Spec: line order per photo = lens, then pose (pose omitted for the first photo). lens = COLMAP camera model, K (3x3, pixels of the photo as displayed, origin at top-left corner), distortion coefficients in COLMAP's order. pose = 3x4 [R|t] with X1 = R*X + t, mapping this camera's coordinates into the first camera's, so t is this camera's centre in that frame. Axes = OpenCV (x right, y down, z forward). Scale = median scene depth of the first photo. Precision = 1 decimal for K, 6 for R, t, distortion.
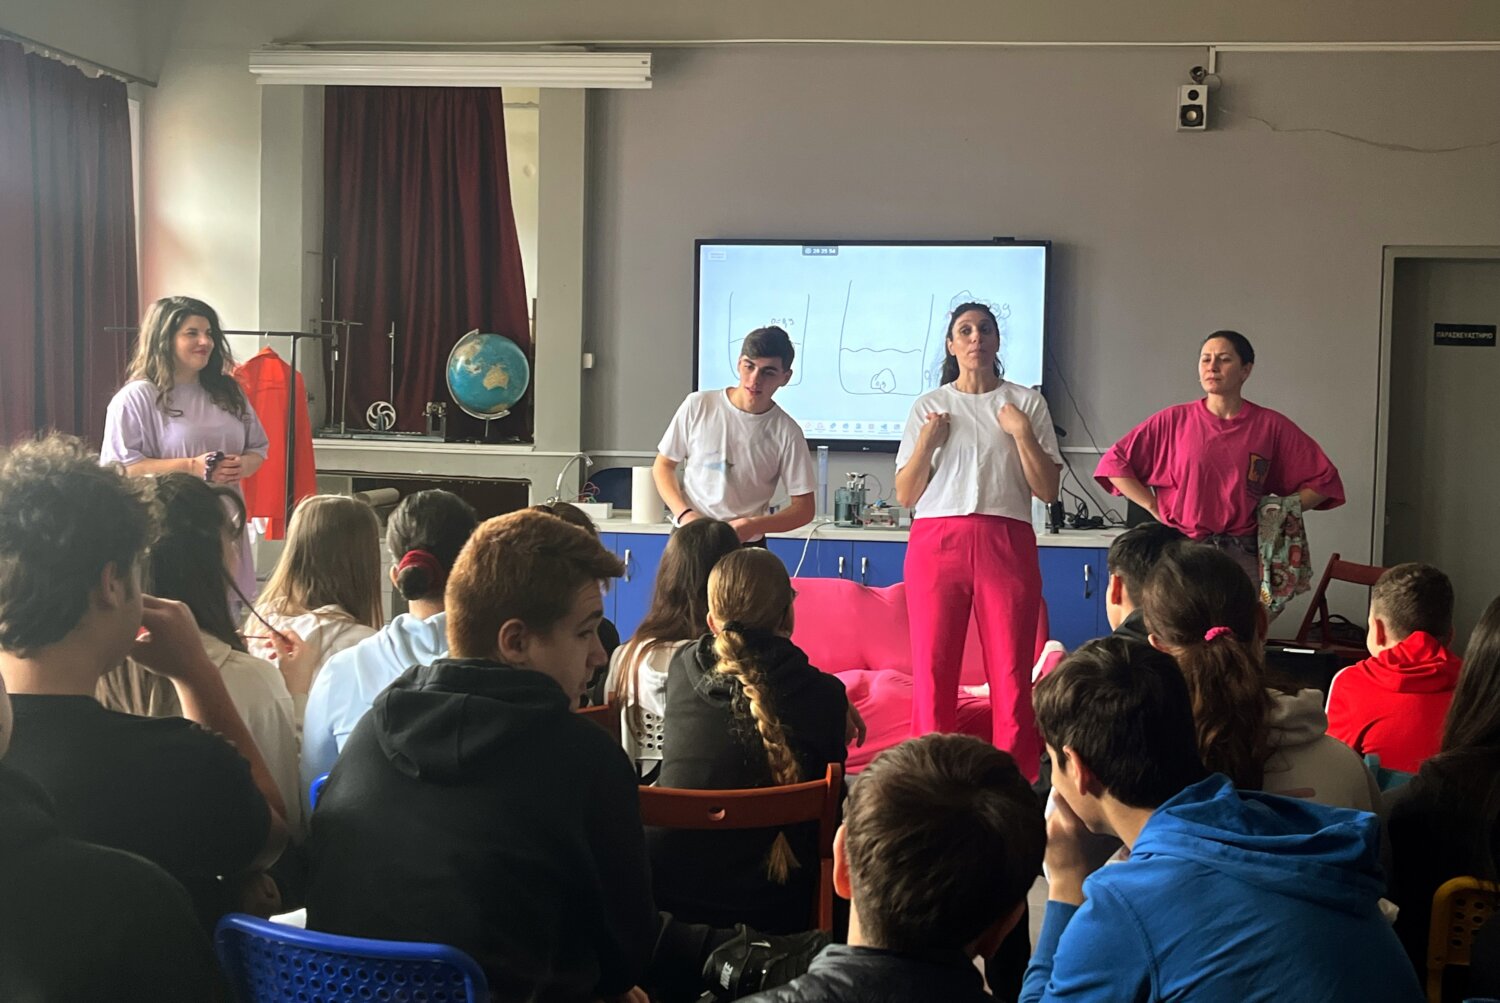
lens RADIAL K [[1862.4, 0, 743.7], [0, 1862.4, 479.2], [0, 0, 1]] dist [0.037681, 0.000000]
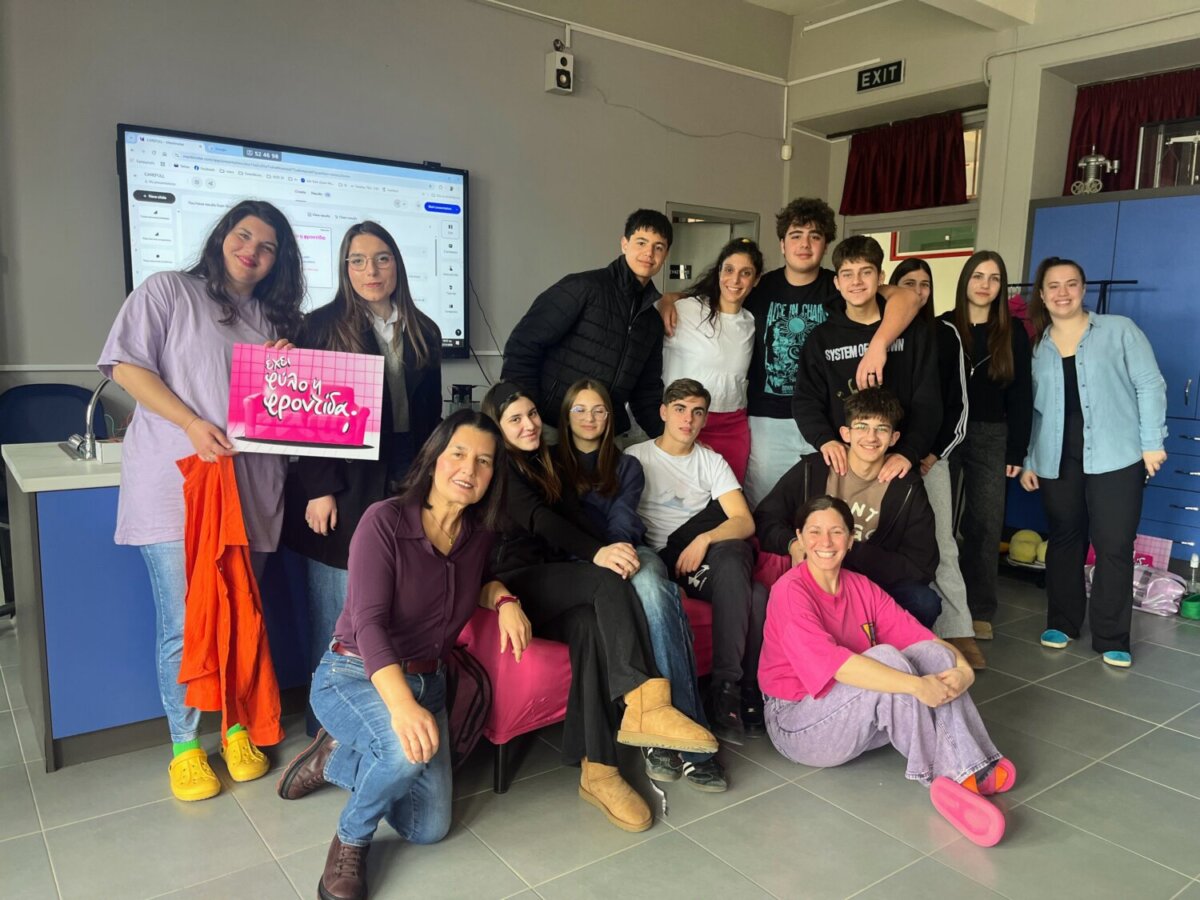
lens RADIAL K [[931.6, 0, 595.1], [0, 931.6, 444.9], [0, 0, 1]] dist [0.053273, -0.067776]
pose [[0.712460, -0.090215, 0.695890, -0.194418], [0.026672, 0.994466, 0.101616, -0.016258], [-0.701206, -0.053837, 0.710923, 0.523645]]
